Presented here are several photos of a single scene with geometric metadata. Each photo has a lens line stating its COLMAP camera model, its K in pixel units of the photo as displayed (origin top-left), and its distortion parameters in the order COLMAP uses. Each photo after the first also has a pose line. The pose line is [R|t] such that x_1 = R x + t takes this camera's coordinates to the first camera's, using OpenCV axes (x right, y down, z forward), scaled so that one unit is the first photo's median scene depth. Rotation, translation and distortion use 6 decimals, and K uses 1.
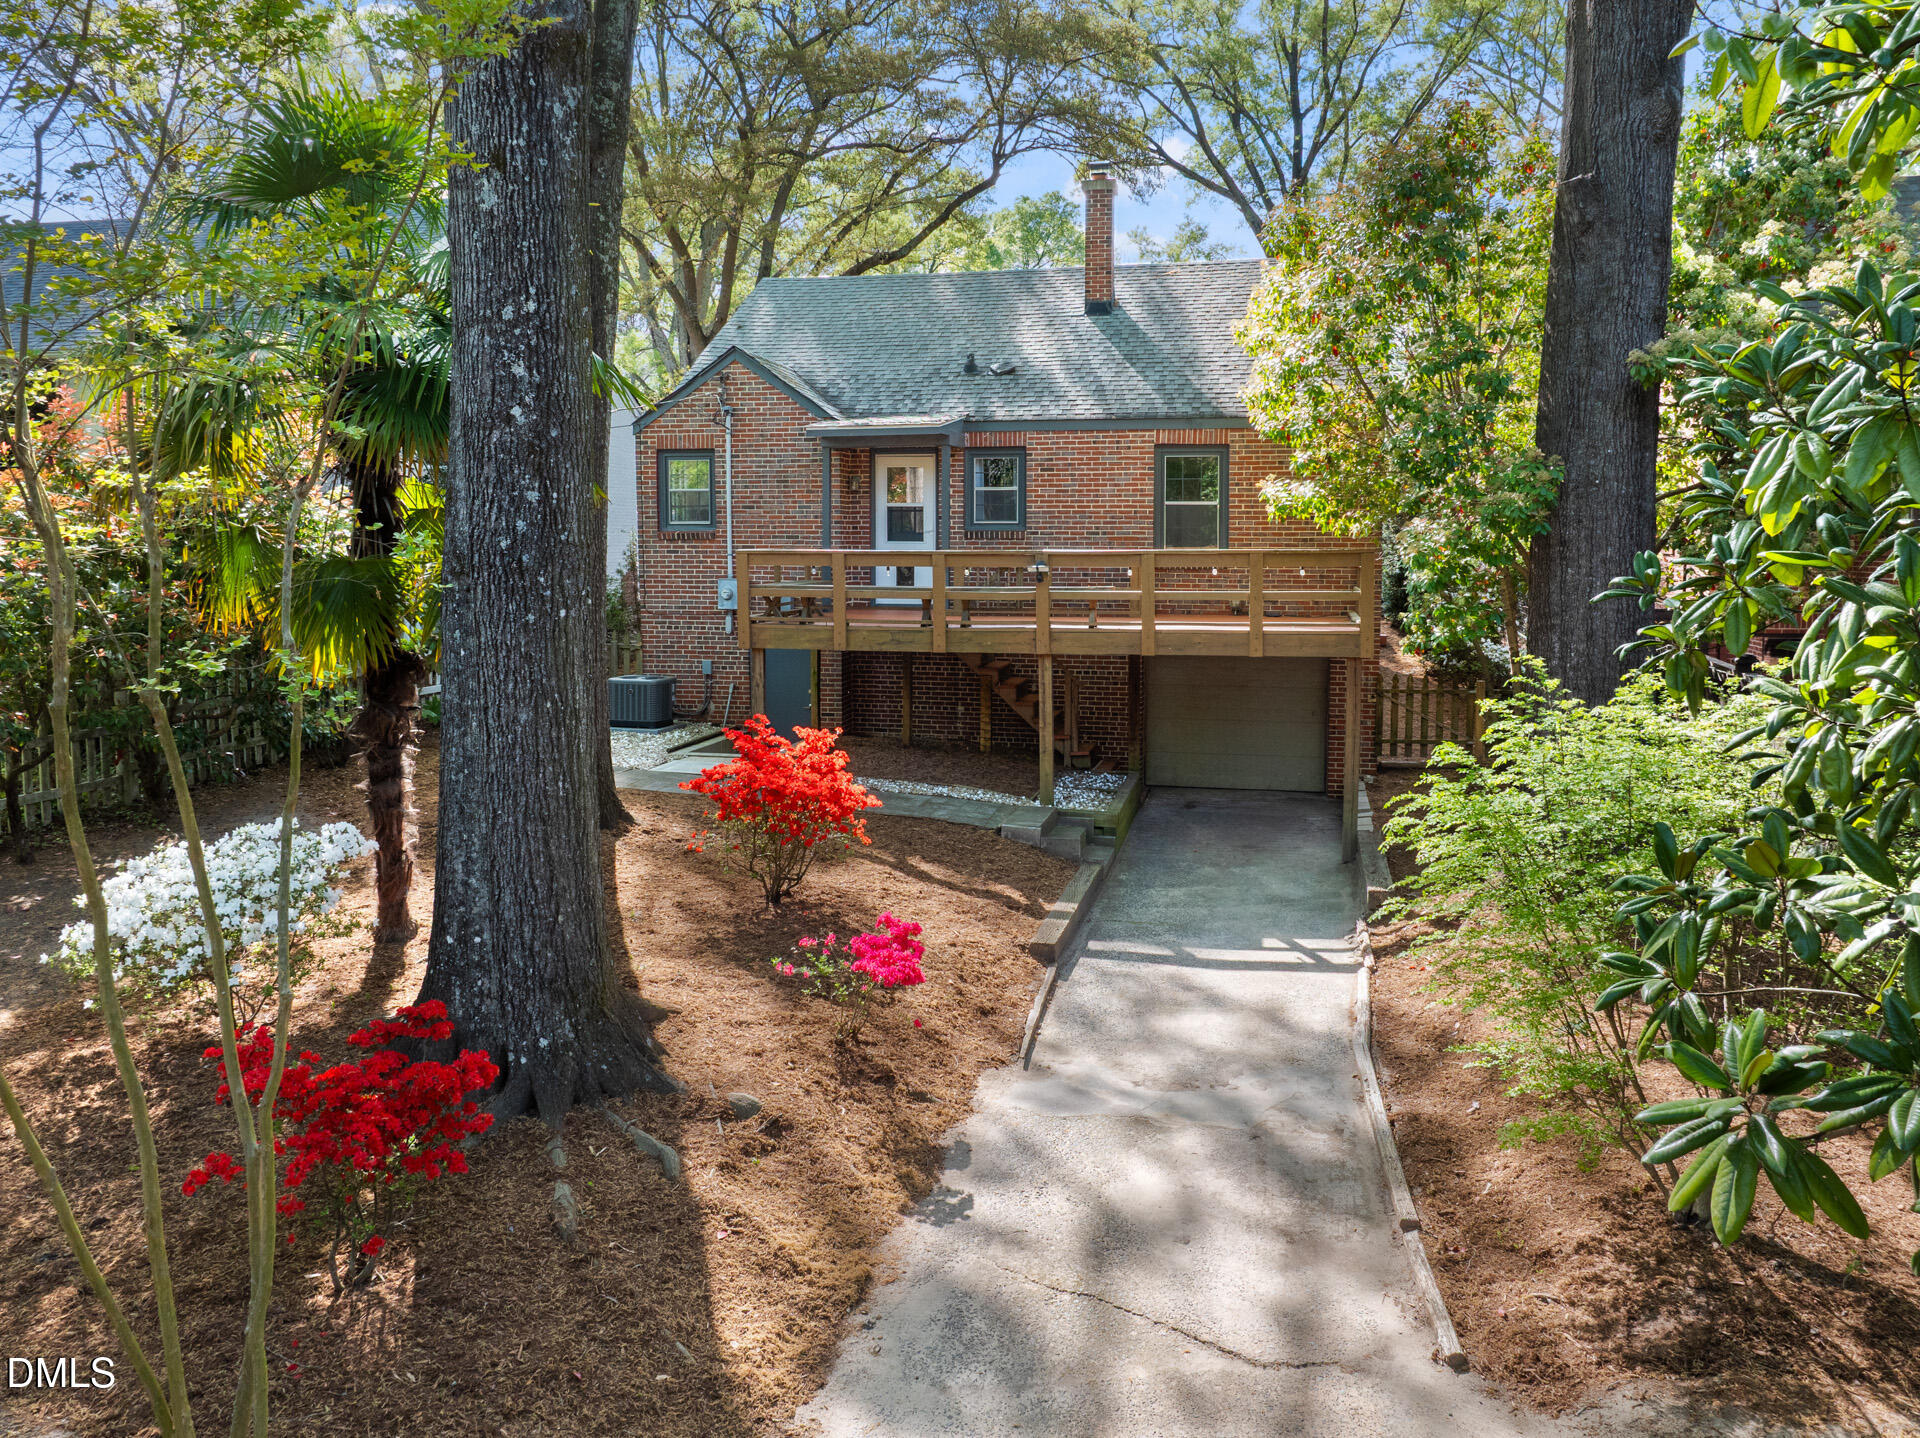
lens RADIAL K [[1359.2, 0, 965.7], [0, 1359.2, 715.0], [0, 0, 1]] dist [-0.029157, -0.000844]
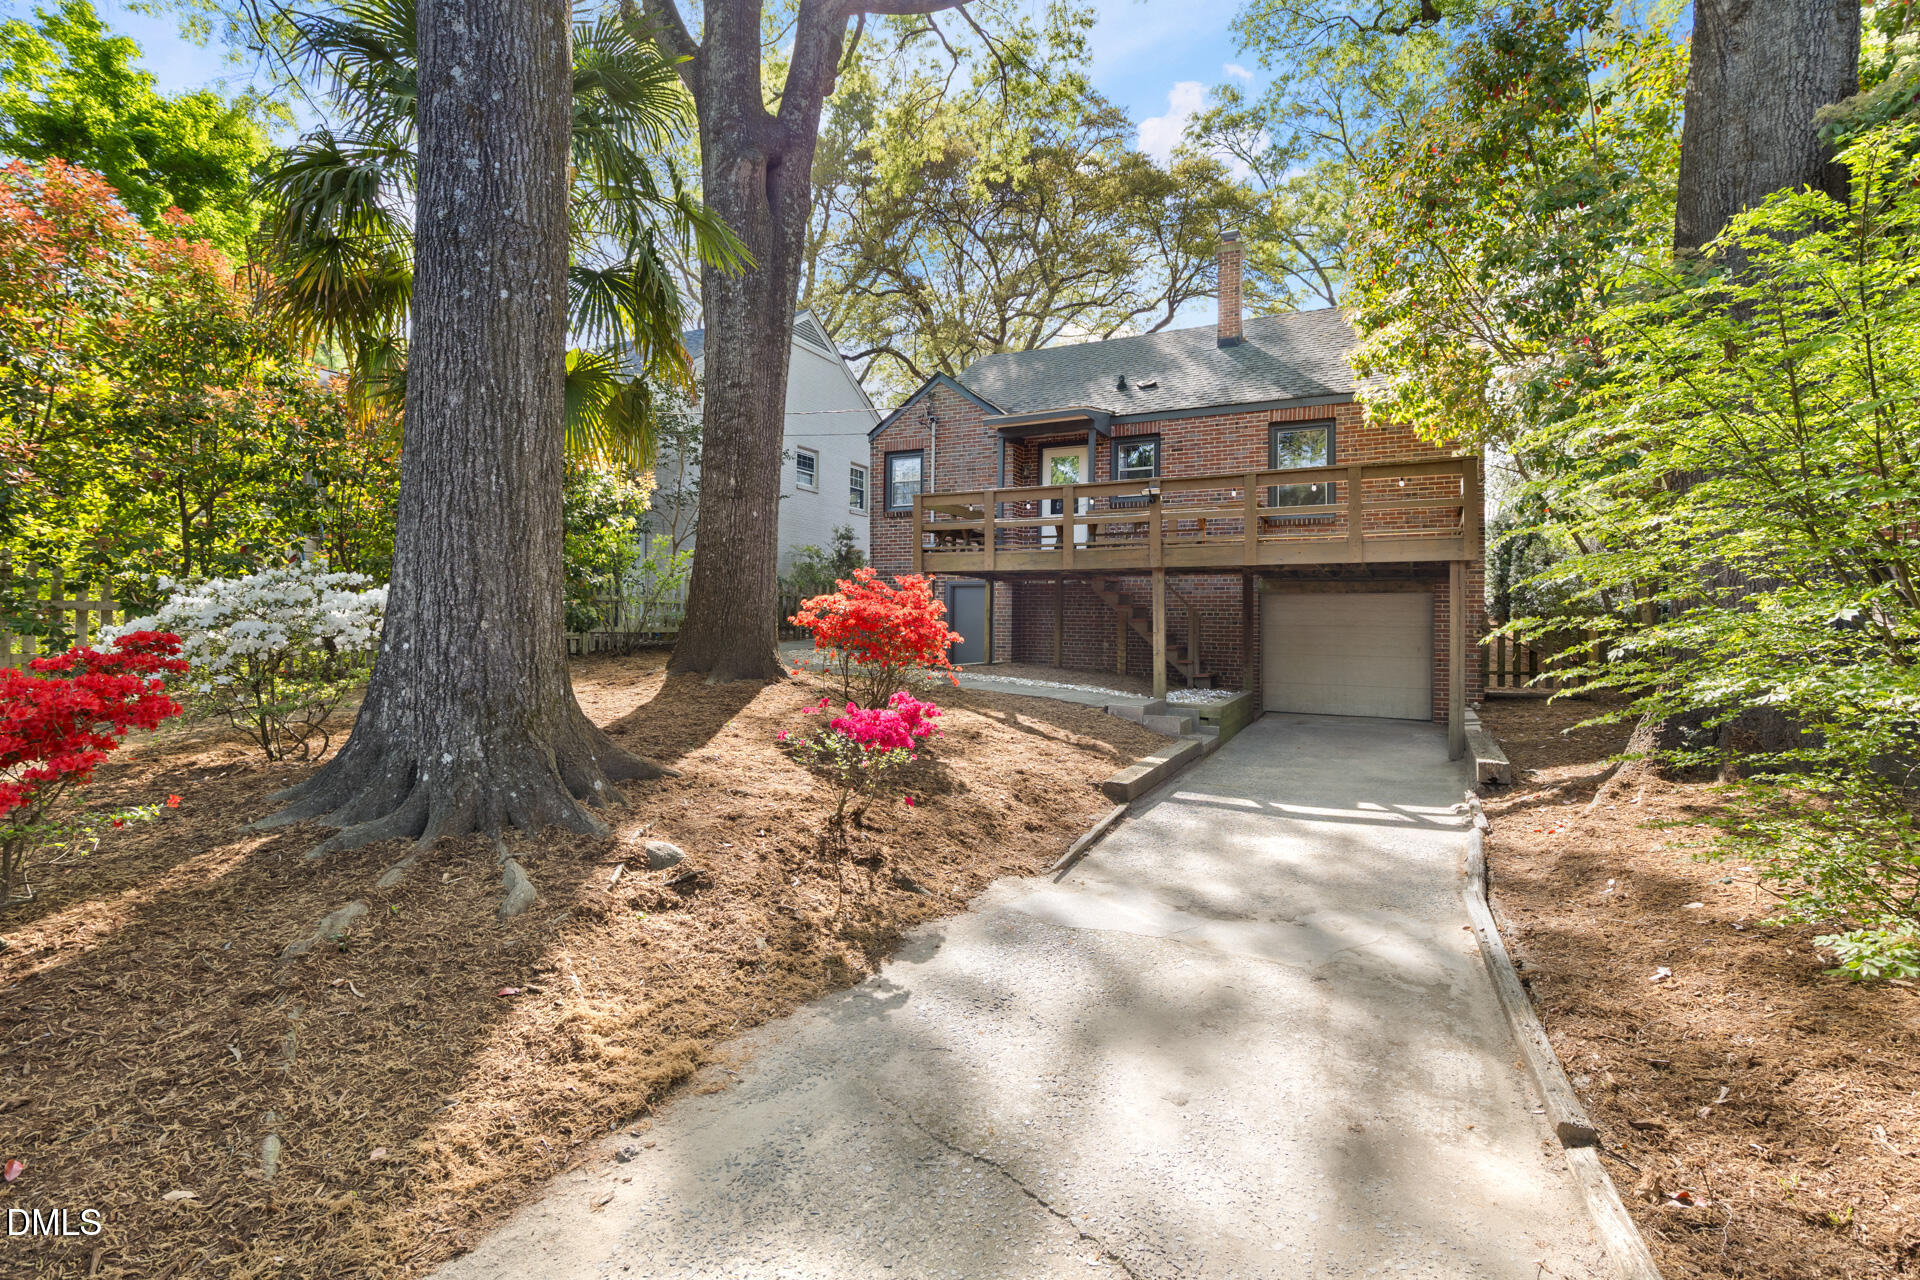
lens RADIAL K [[851.8, 0, 949.4], [0, 851.8, 638.8], [0, 0, 1]] dist [0.012381, 0.000213]
pose [[0.965952, 0.013662, -0.258361, 0.133591], [-0.042931, 0.993225, -0.107987, 0.181309], [0.255135, 0.115402, 0.959994, 0.458506]]
